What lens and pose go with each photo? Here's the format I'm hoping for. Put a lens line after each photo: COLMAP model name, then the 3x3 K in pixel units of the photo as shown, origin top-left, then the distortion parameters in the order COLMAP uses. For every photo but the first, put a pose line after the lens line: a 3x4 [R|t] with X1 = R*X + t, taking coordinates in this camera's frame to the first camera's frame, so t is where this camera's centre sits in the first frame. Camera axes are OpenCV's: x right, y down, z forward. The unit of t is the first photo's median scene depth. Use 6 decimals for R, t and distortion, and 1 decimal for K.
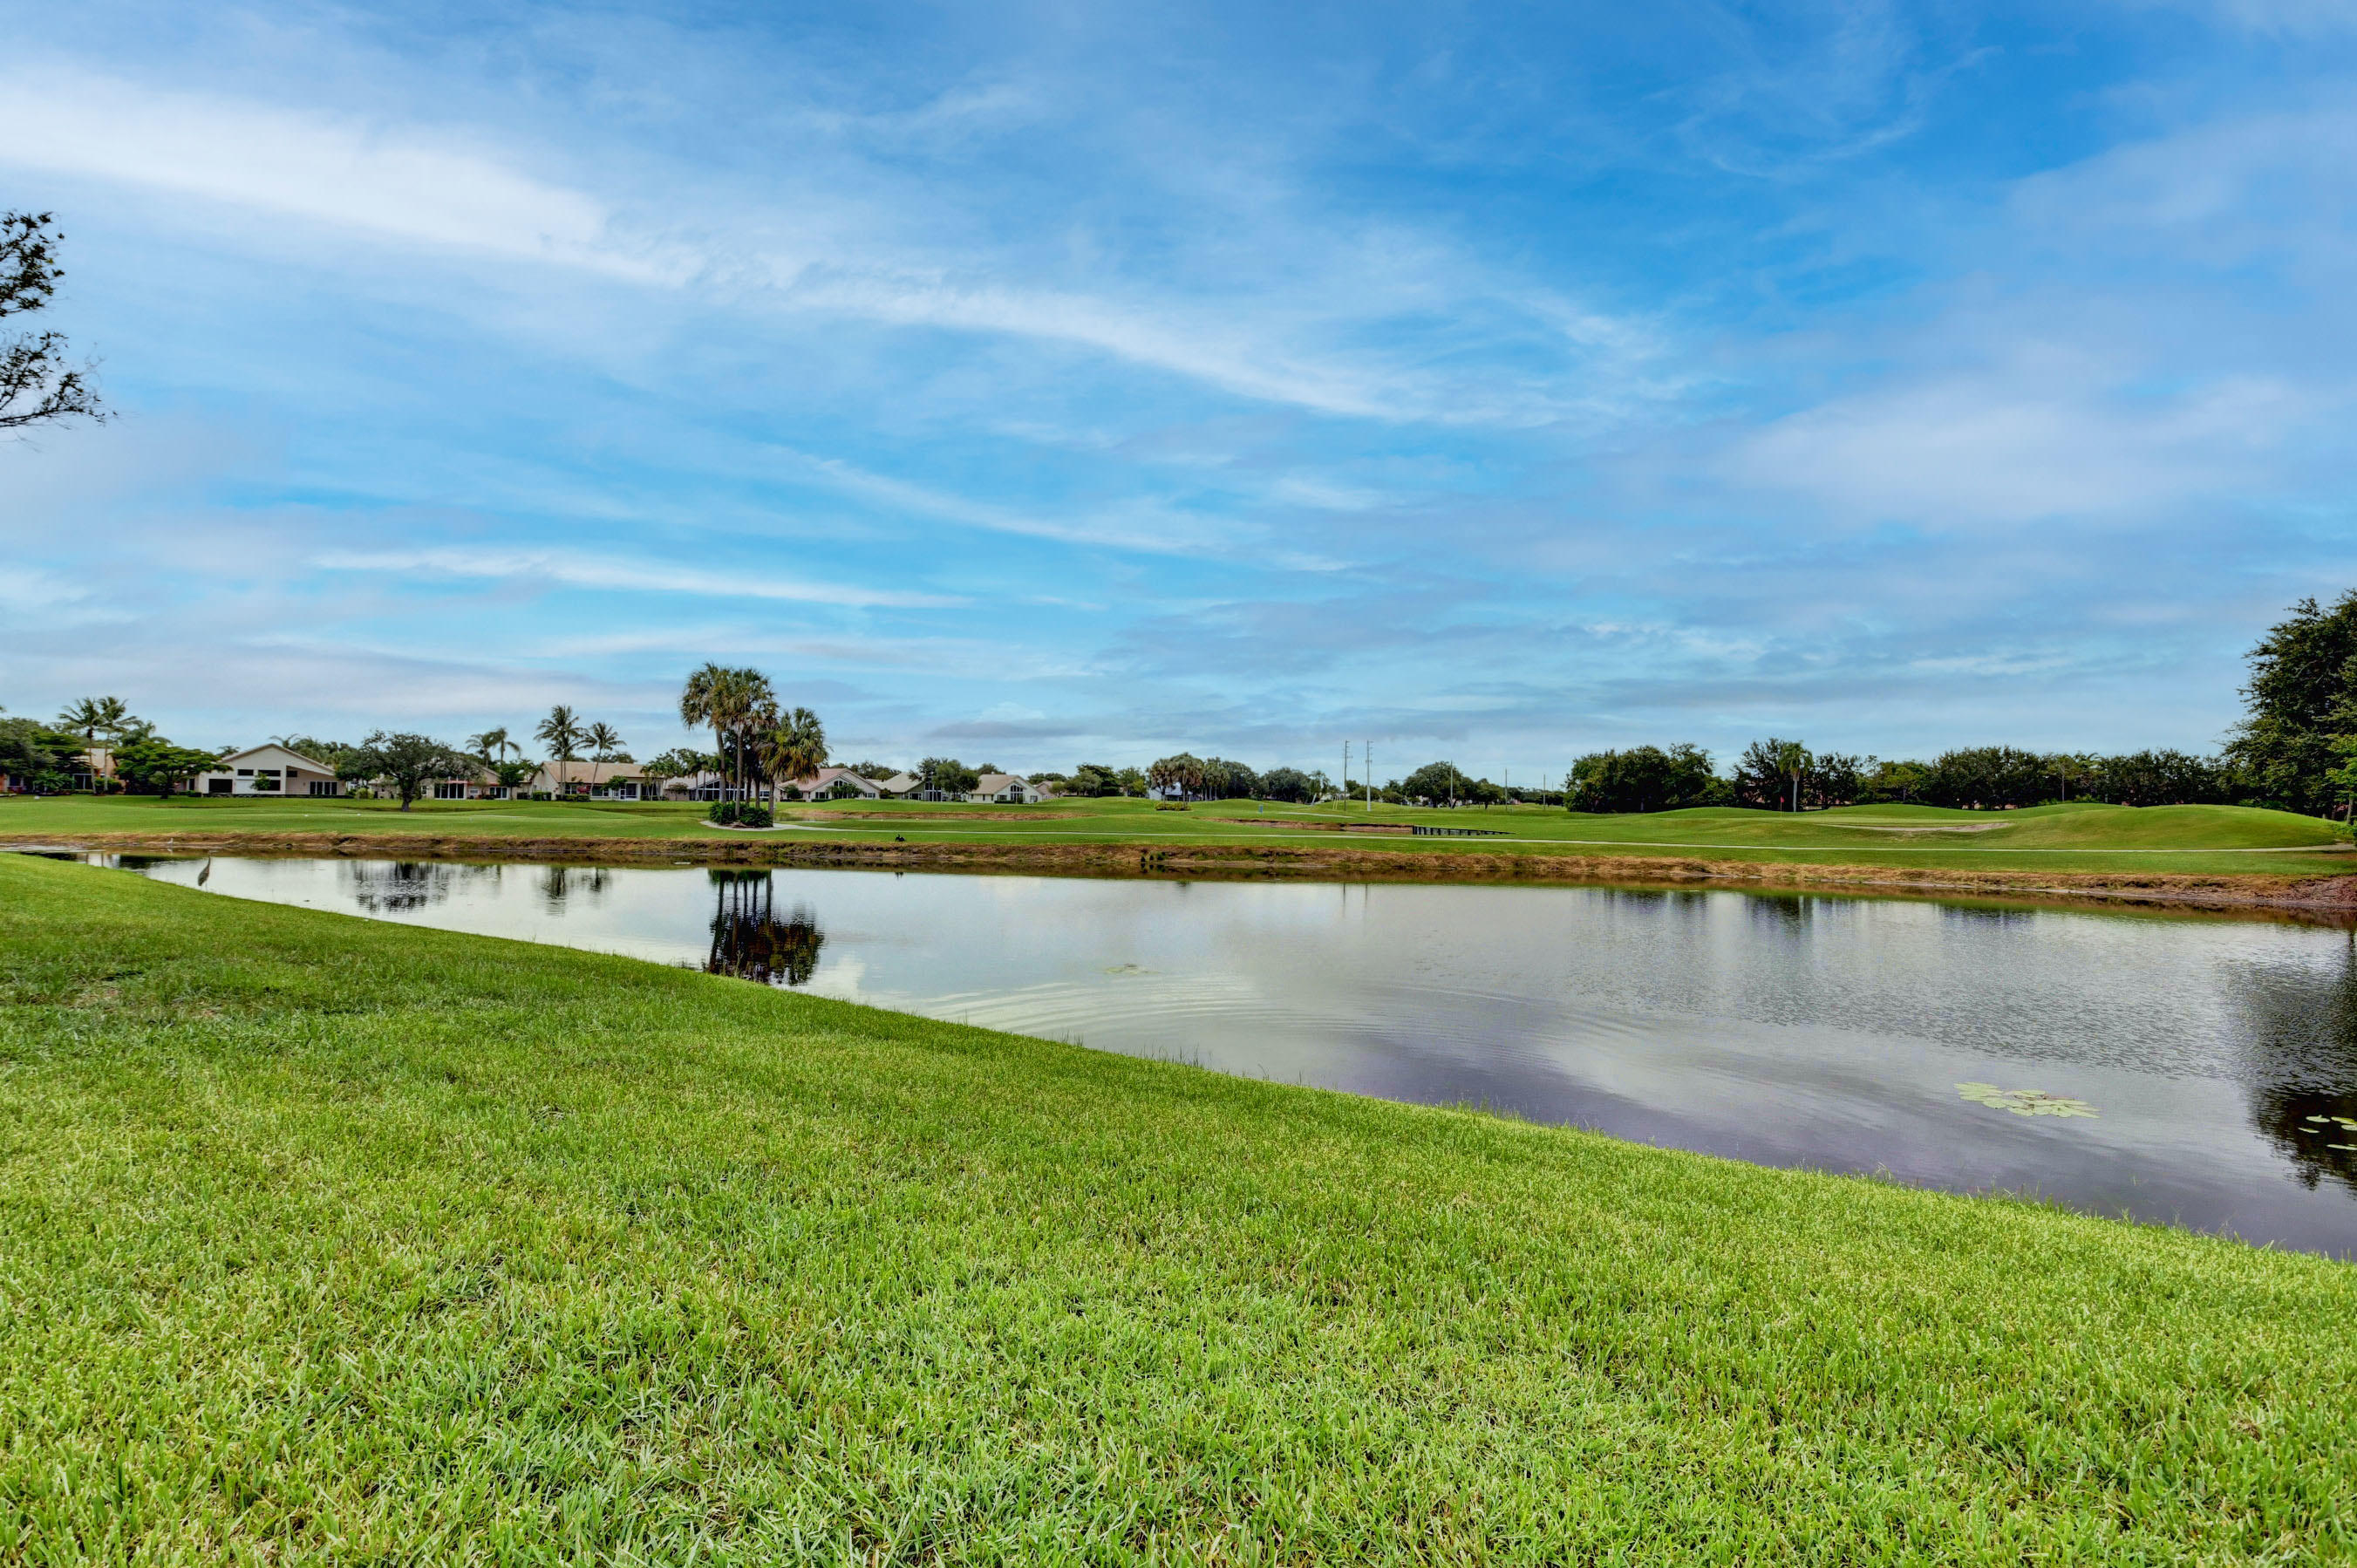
lens RADIAL K [[1033.9, 0, 1172.7], [0, 1033.9, 777.2], [0, 0, 1]] dist [0.015102, -0.027044]
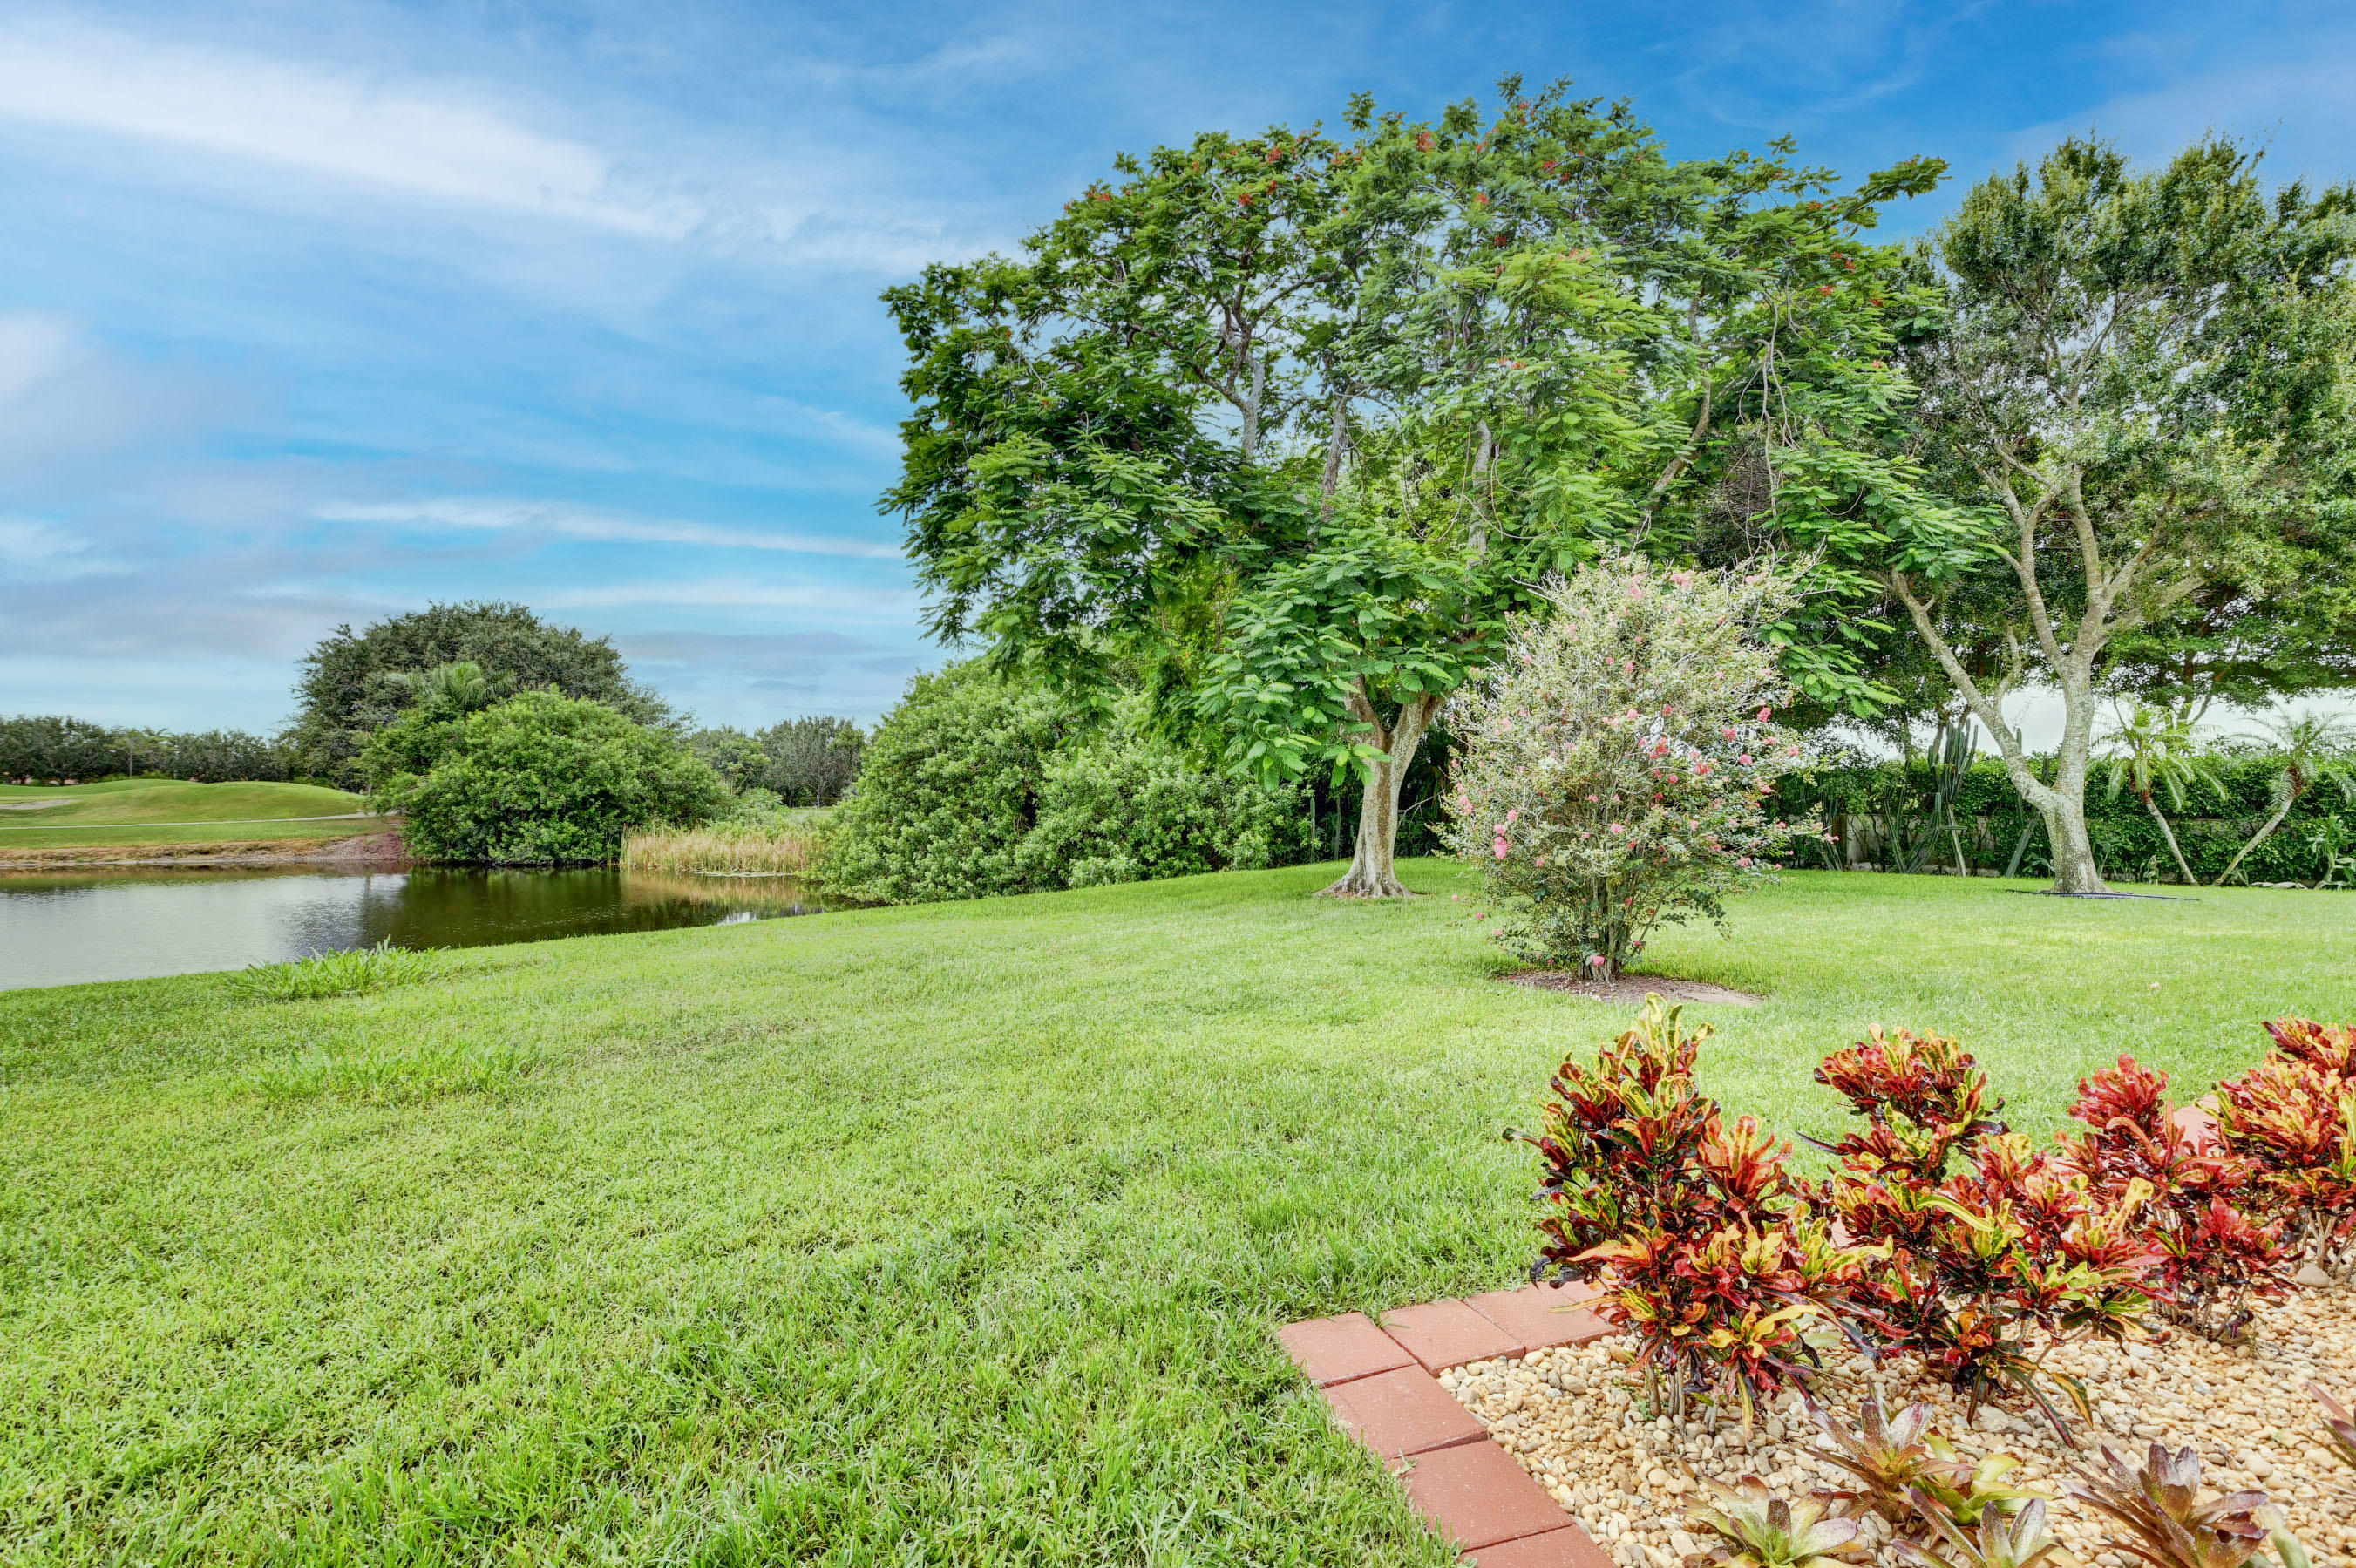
lens RADIAL K [[1048.8, 0, 1166.8], [0, 1048.8, 772.0], [0, 0, 1]] dist [0.001069, -0.014938]
pose [[0.069945, 0.011664, 0.997483, -0.098681], [-0.031394, 0.999462, -0.009486, -0.005061], [-0.997057, -0.030652, 0.070274, -0.108342]]
